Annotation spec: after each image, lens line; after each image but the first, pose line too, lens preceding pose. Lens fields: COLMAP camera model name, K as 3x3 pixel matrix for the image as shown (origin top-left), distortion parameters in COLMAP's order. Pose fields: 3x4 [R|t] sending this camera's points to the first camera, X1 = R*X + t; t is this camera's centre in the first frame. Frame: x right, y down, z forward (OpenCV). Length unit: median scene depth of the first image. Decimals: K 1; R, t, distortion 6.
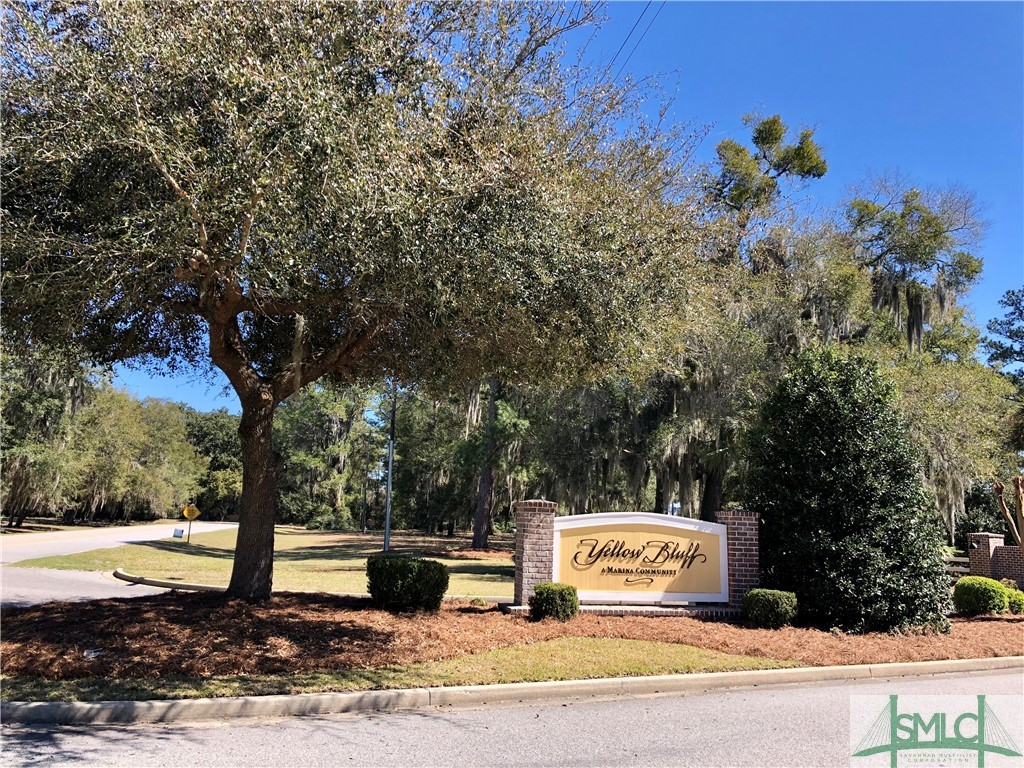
lens RADIAL K [[845.1, 0, 512.9], [0, 845.1, 387.7], [0, 0, 1]] dist [0.055983, -0.008368]
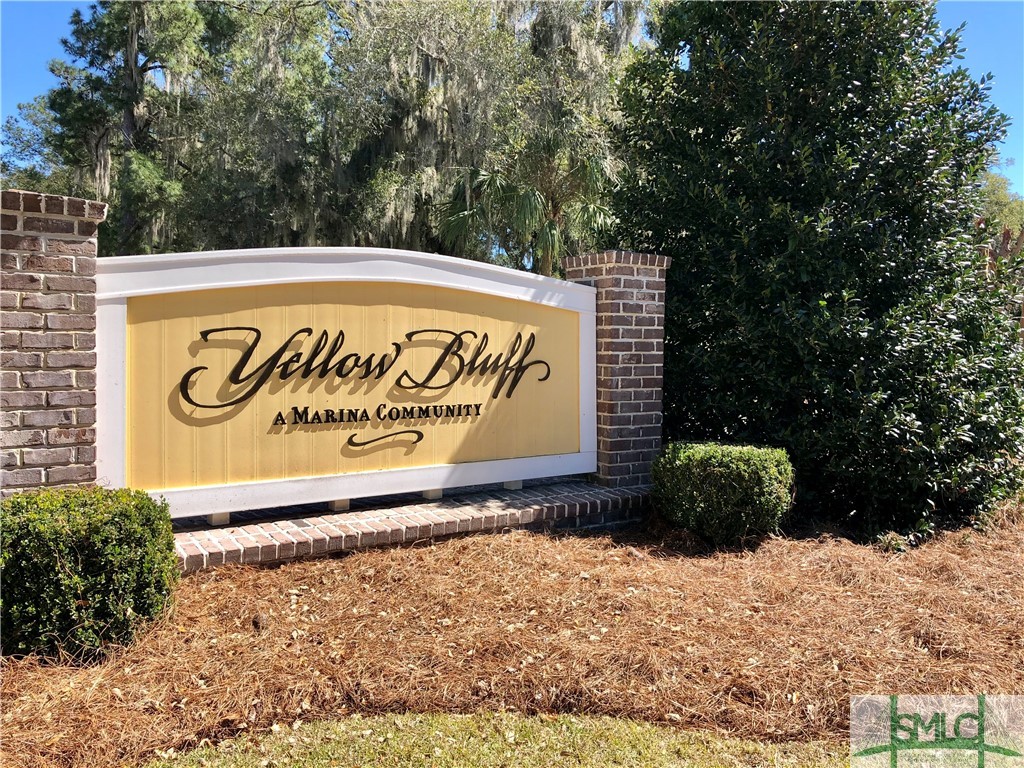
lens RADIAL K [[845.1, 0, 511.1], [0, 845.1, 349.9], [0, 0, 1]] dist [0.055983, -0.008368]
pose [[0.937918, -0.028229, 0.345705, 0.076819], [-0.033611, 0.984595, 0.171587, 0.127599], [-0.345223, -0.172554, 0.922521, 0.660172]]
